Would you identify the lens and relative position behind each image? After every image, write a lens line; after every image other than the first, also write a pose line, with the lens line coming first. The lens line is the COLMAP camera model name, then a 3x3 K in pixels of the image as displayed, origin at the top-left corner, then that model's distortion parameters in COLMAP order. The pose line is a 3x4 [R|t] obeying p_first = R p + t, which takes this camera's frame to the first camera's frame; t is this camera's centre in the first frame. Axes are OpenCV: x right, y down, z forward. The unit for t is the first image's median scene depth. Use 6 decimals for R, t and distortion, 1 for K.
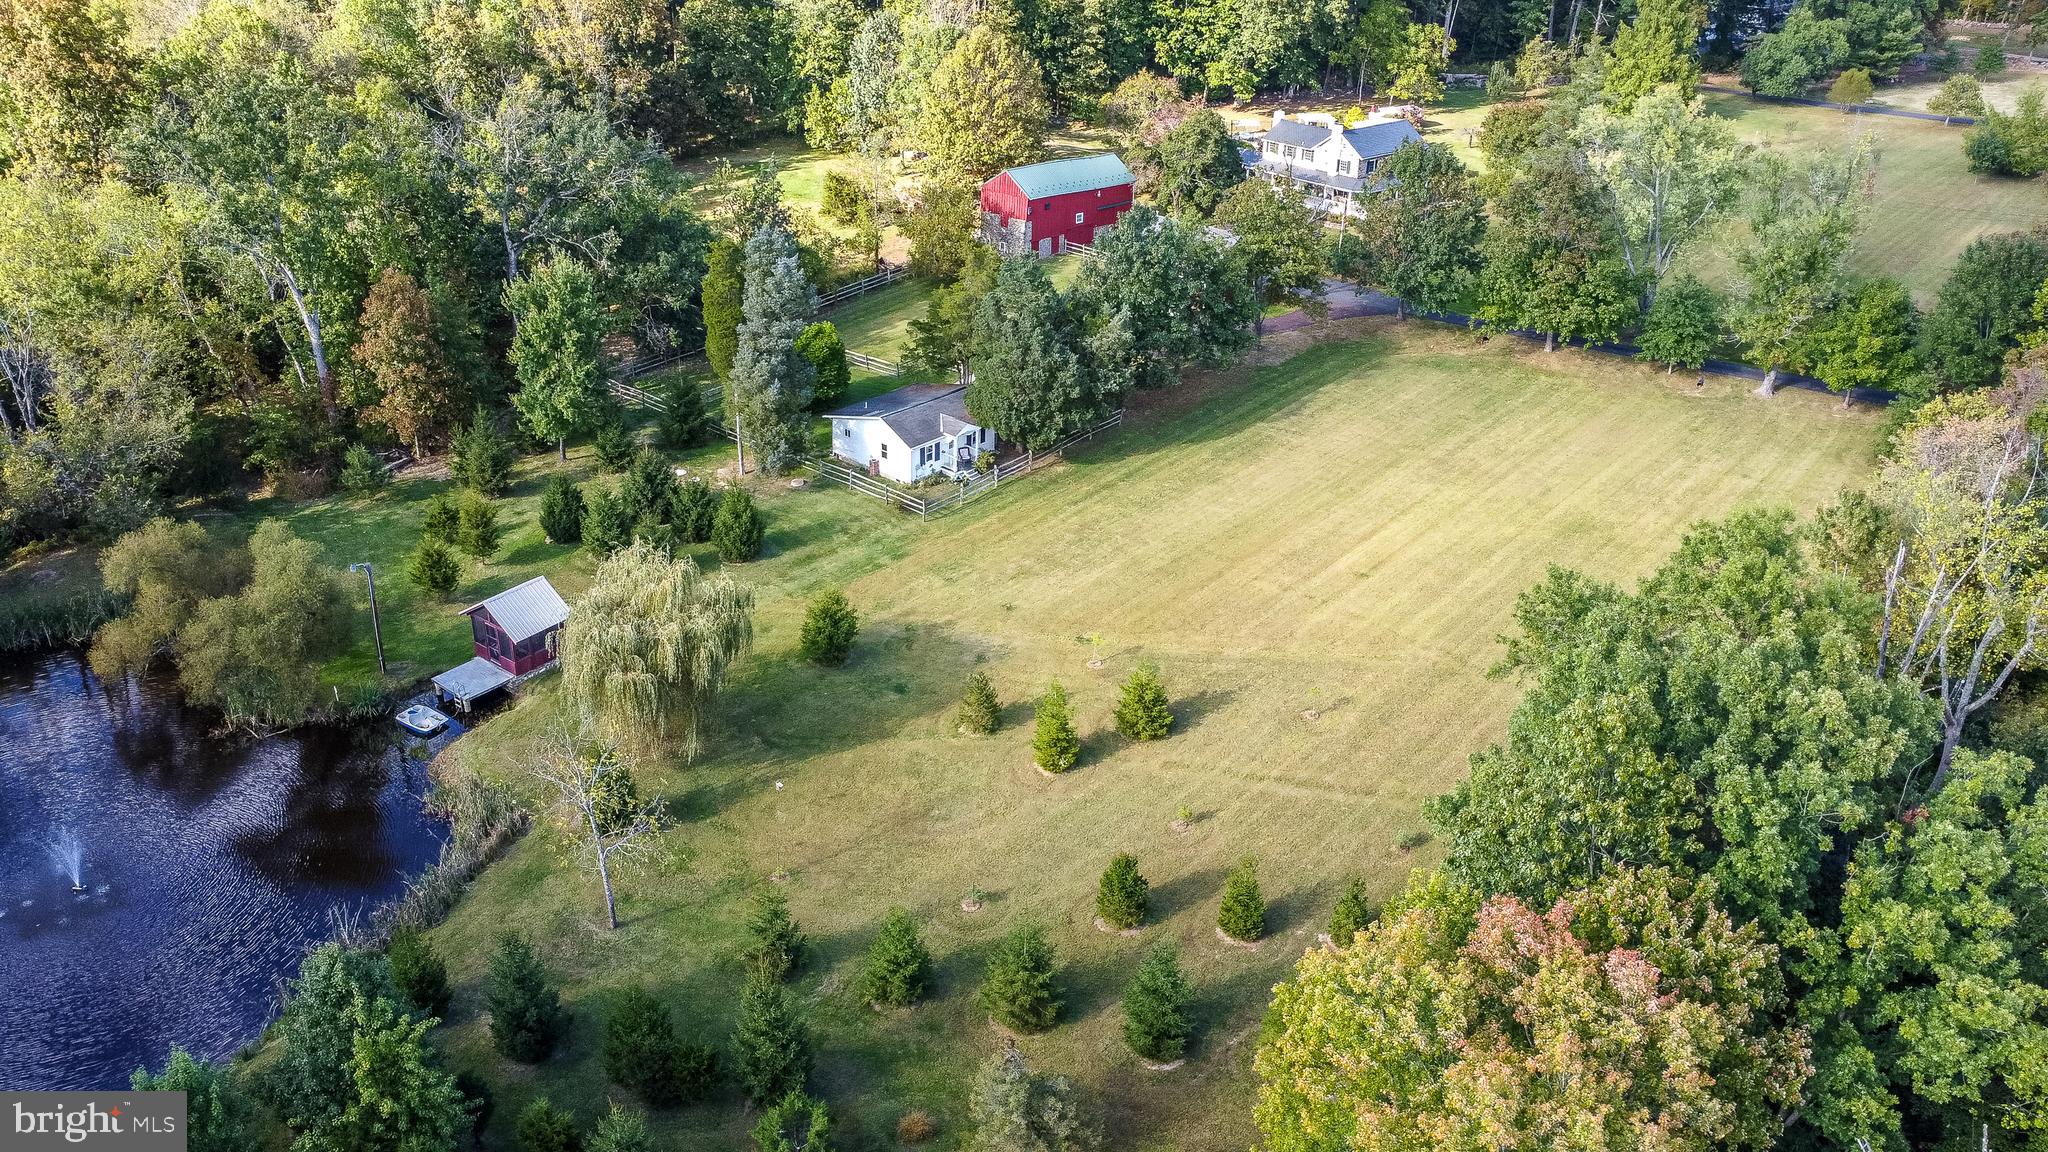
lens RADIAL K [[1469.6, 0, 996.3], [0, 1469.6, 575.5], [0, 0, 1]] dist [-0.253543, 0.549616]
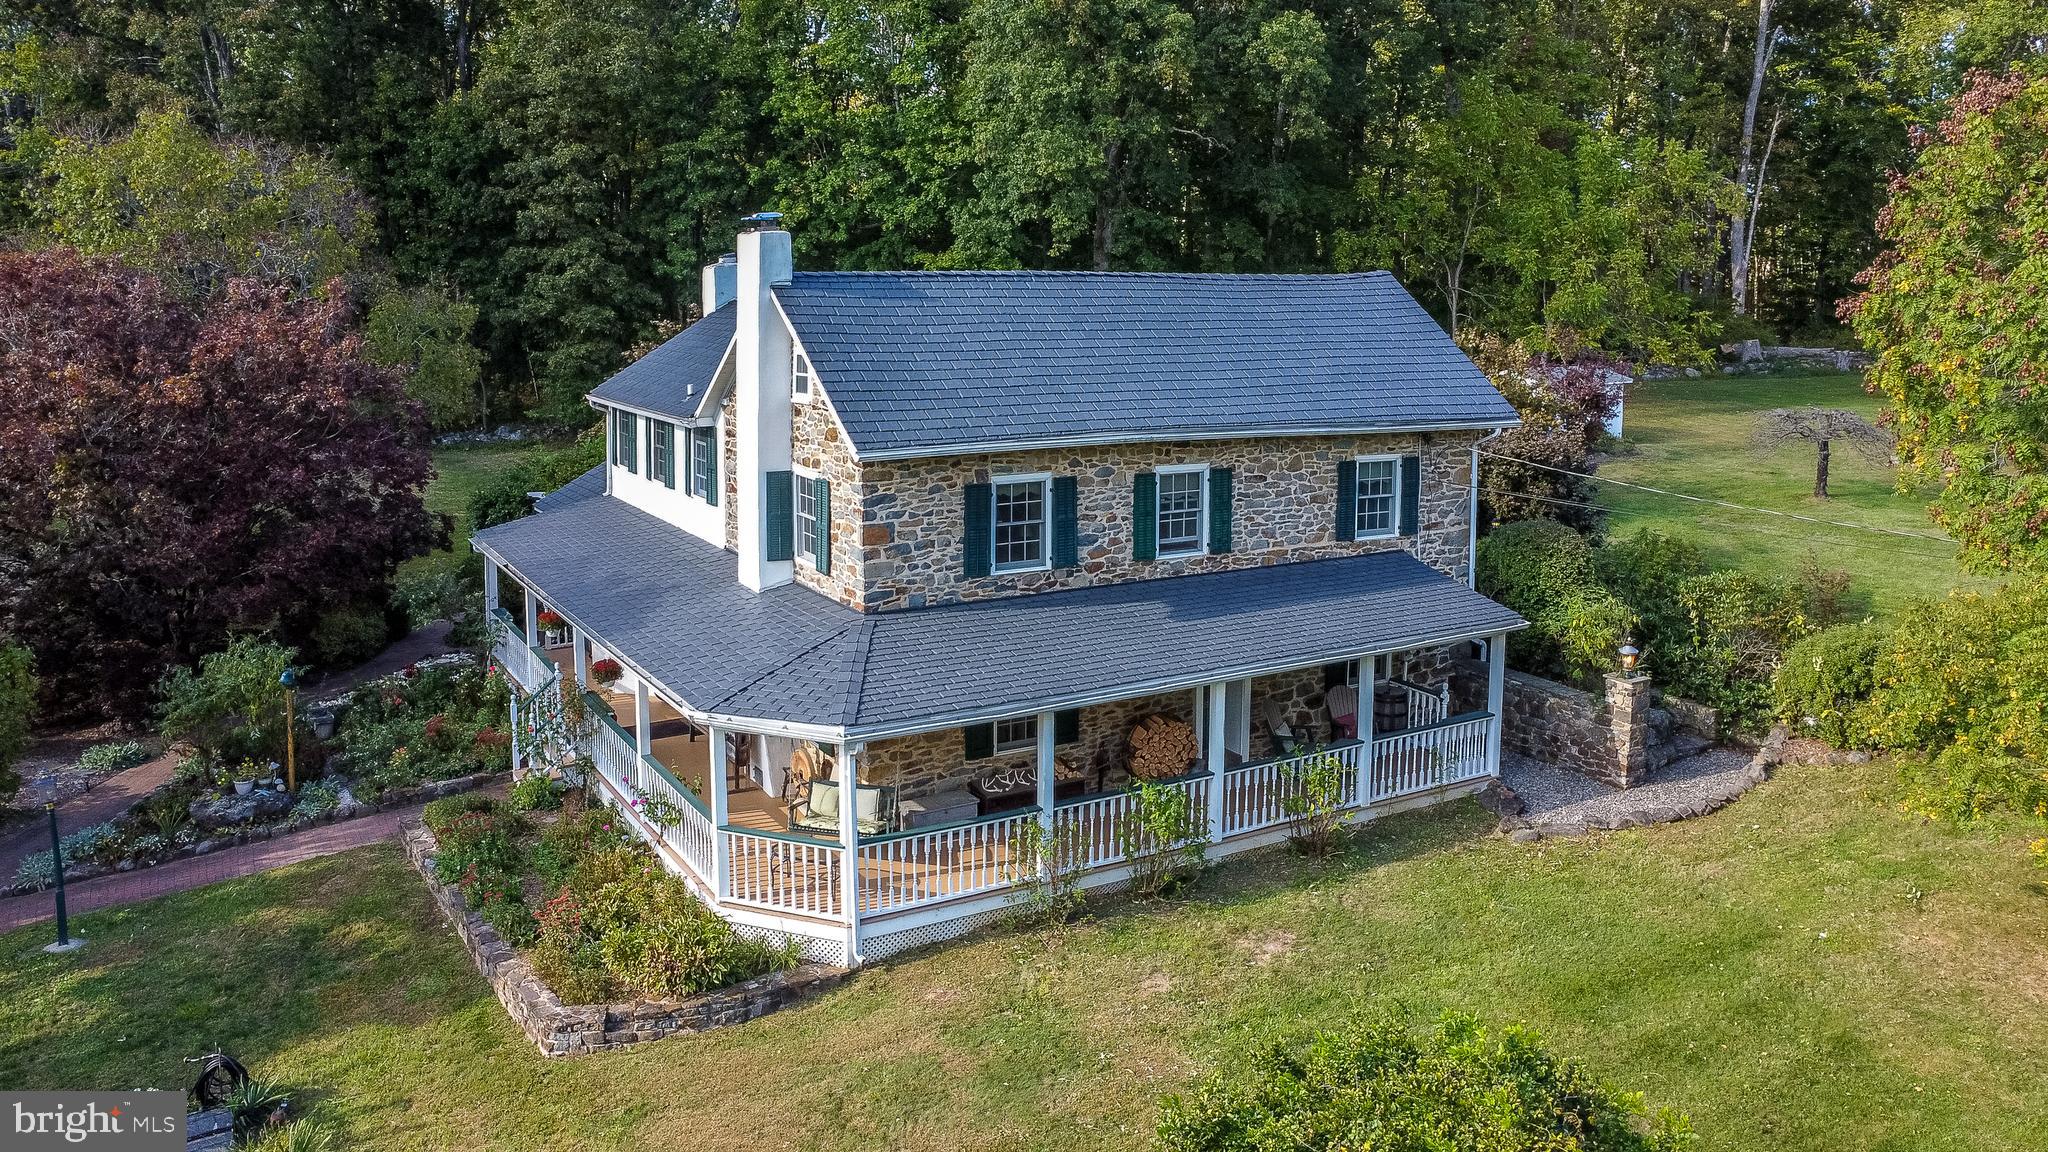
lens RADIAL K [[1431.9, 0, 1024.0], [0, 1431.9, 576.0], [0, 0, 1]] dist [-0.100111, 0.124204]
pose [[0.978821, 0.025330, -0.203147, 0.295907], [-0.080780, 0.959586, -0.269573, -0.250712], [0.188109, 0.280273, 0.941309, 0.895337]]
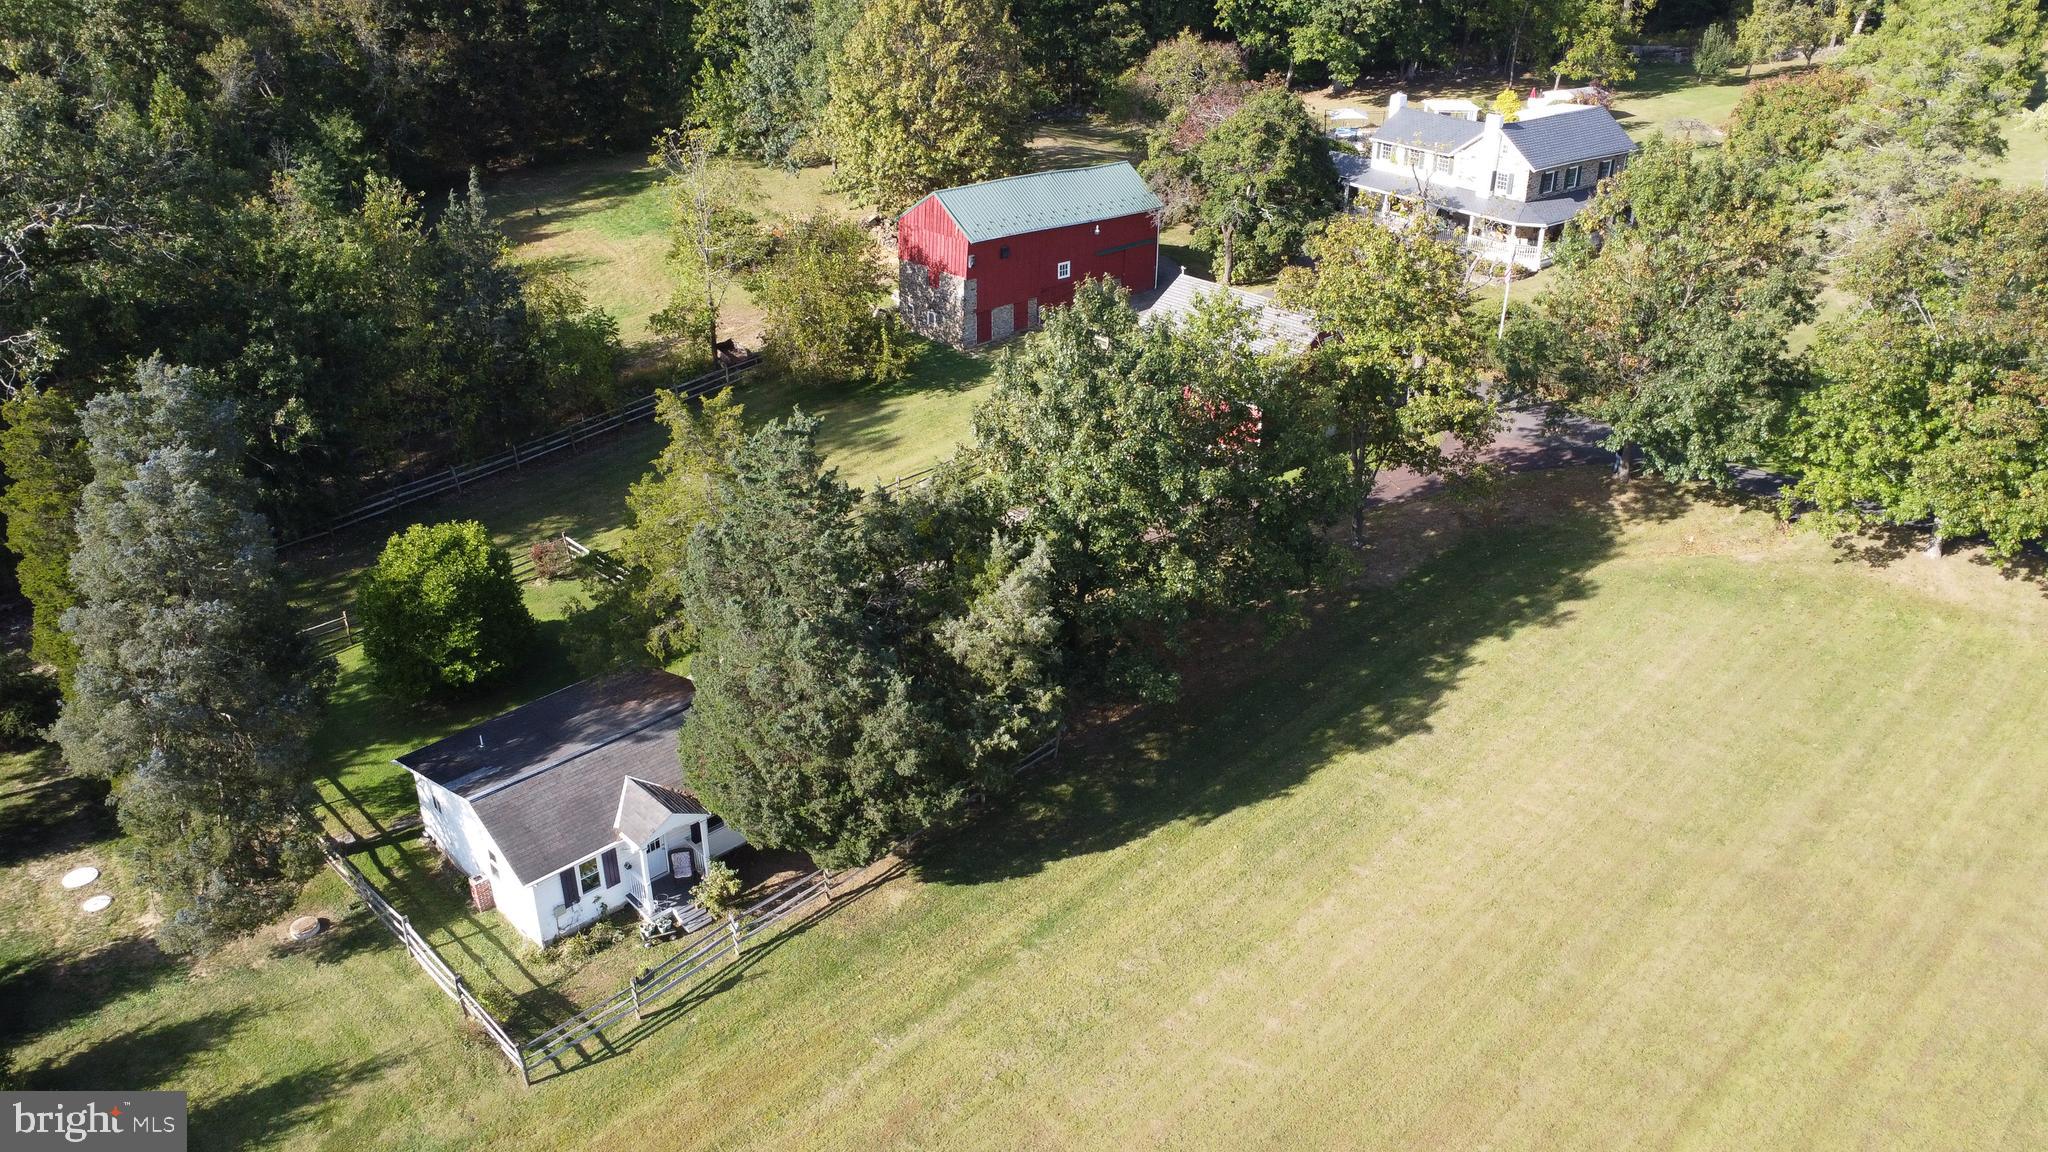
lens RADIAL K [[1431.6, 0, 1024.0], [0, 1431.6, 576.0], [0, 0, 1]] dist [-0.190316, 0.312329]
pose [[0.998575, 0.015415, -0.051093, 0.070487], [-0.014937, 0.999841, 0.009716, -0.120094], [0.051234, -0.008939, 0.998647, 0.391472]]
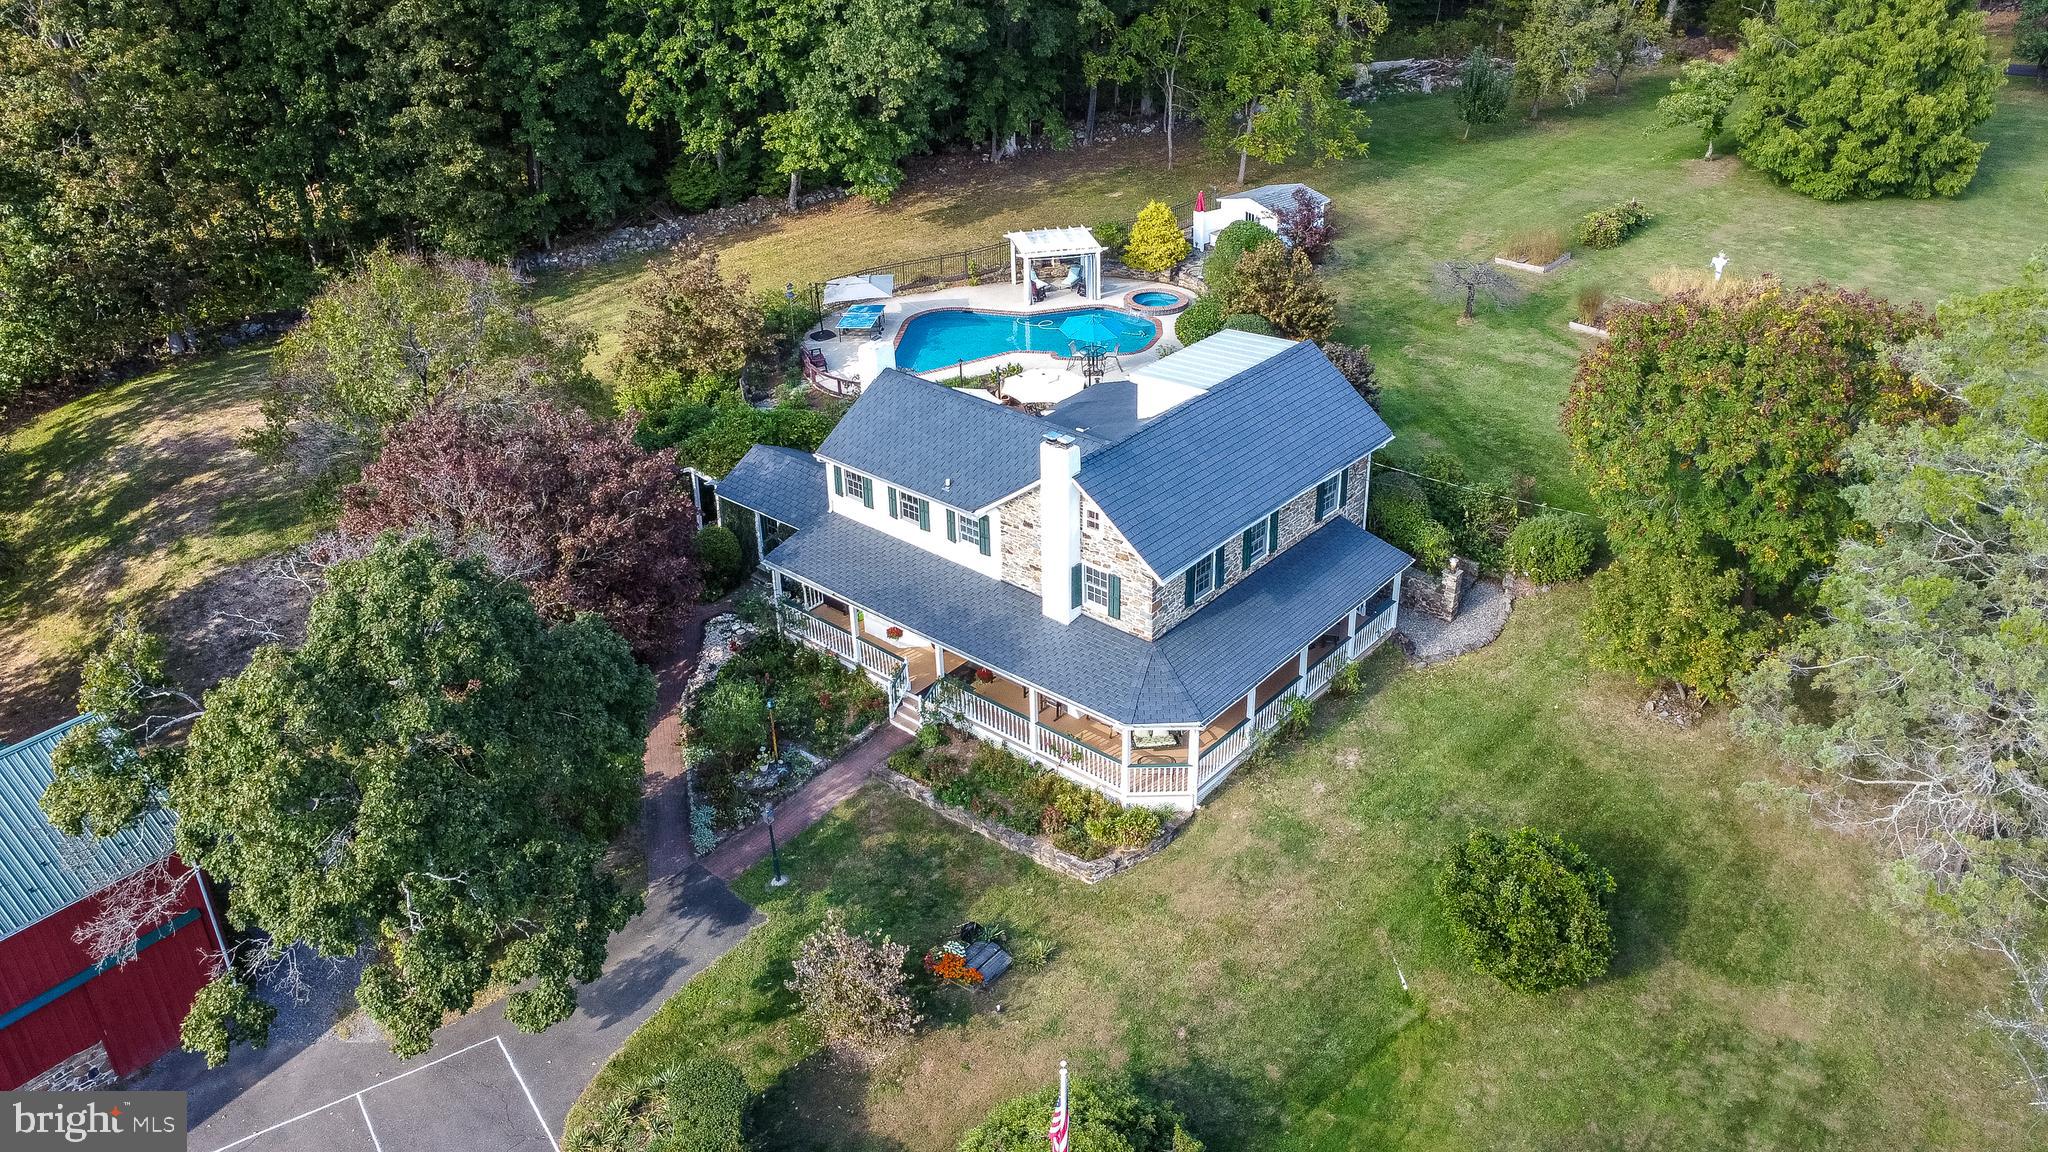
lens RADIAL K [[1469.6, 0, 996.3], [0, 1469.6, 575.5], [0, 0, 1]] dist [-0.253543, 0.549616]
pose [[0.992373, -0.098882, 0.073604, 0.209317], [0.095090, 0.994038, 0.053359, -0.310017], [-0.078441, -0.045953, 0.995859, 0.752089]]
